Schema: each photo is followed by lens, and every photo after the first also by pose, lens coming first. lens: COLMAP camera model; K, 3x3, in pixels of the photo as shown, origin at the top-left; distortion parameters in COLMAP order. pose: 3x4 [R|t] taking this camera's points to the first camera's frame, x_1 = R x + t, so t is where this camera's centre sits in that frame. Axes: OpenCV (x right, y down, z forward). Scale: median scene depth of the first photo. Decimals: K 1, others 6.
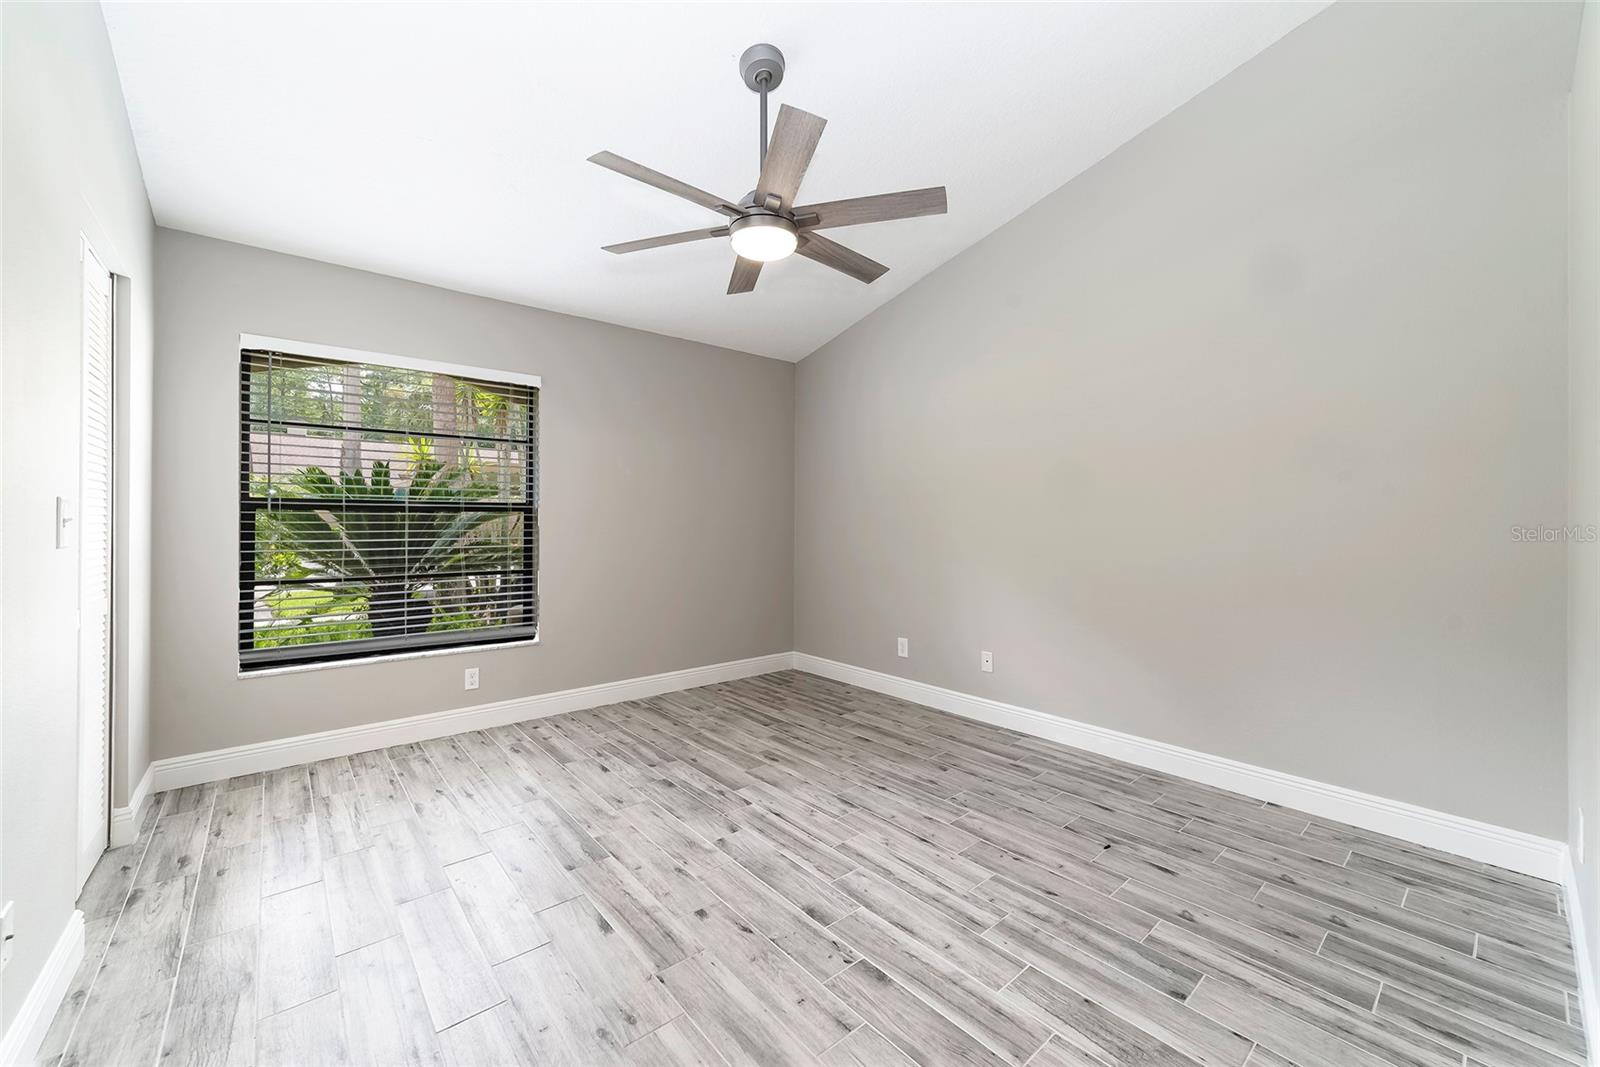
lens RADIAL K [[620.6, 0, 798.4], [0, 620.6, 530.3], [0, 0, 1]] dist [-0.002635, 0.002519]
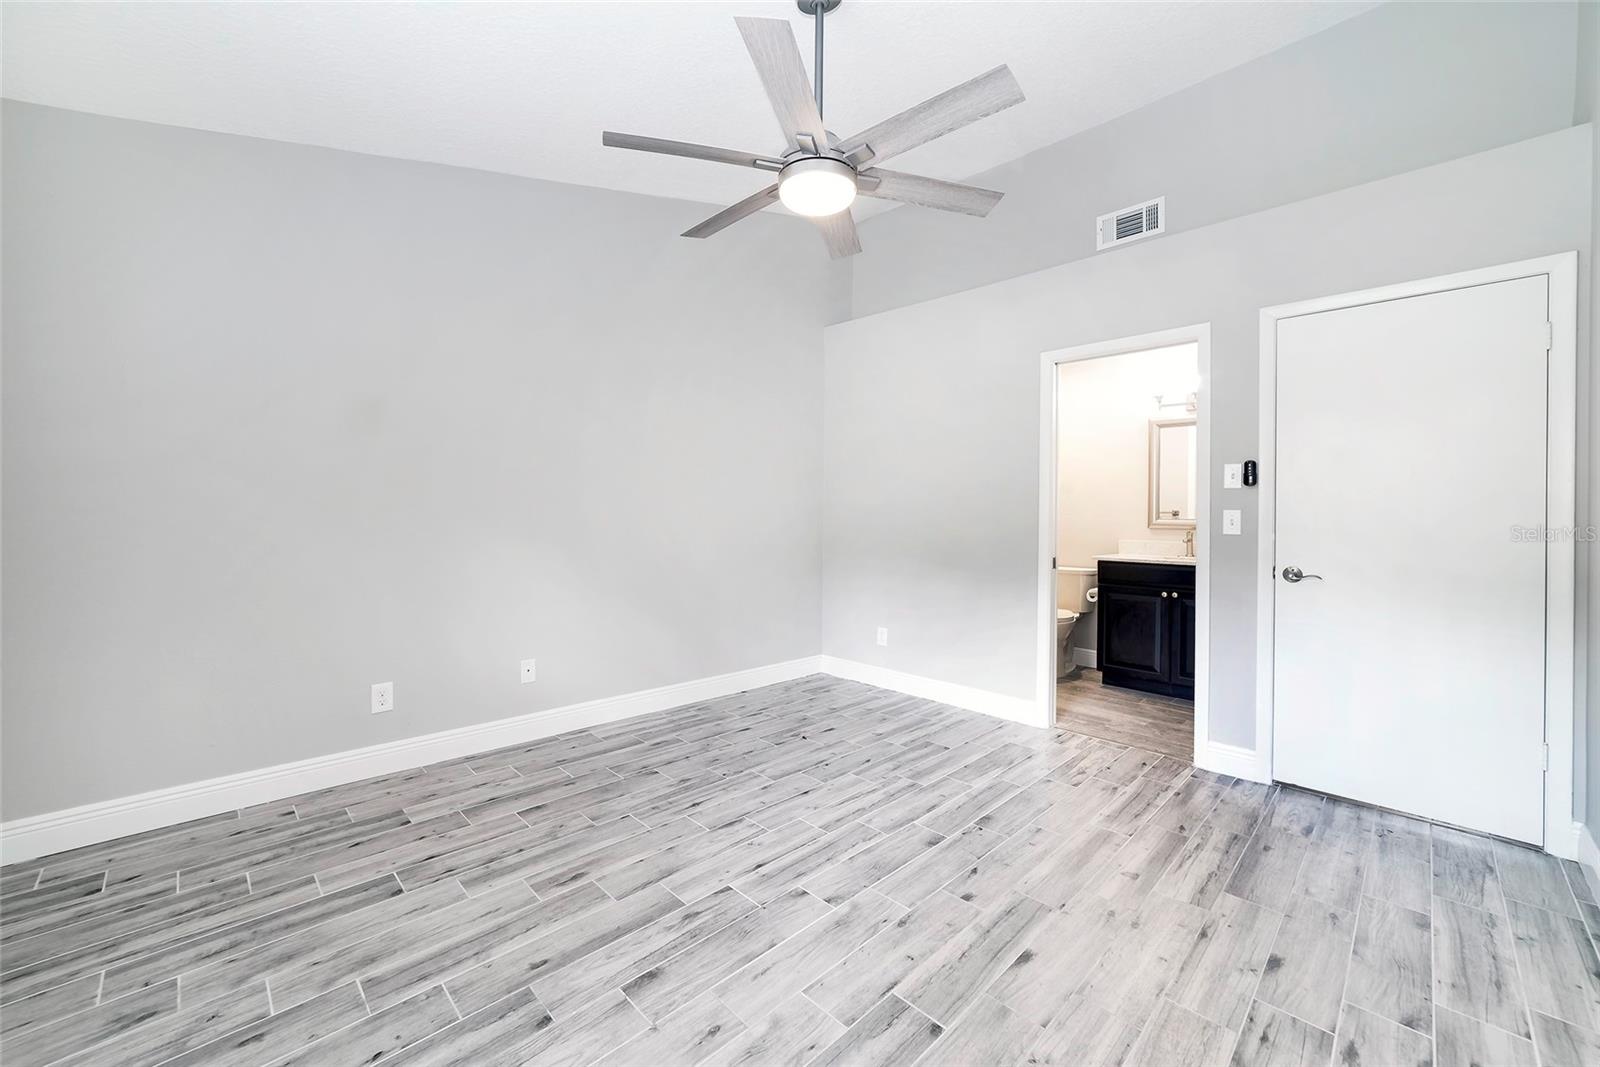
lens RADIAL K [[620.6, 0, 801.9], [0, 620.6, 524.4], [0, 0, 1]] dist [-0.002635, 0.002519]
pose [[-0.074213, -0.013586, 0.997150, -0.750439], [-0.007815, 0.999884, 0.013041, -0.009197], [-0.997212, -0.006825, -0.074310, 0.879427]]
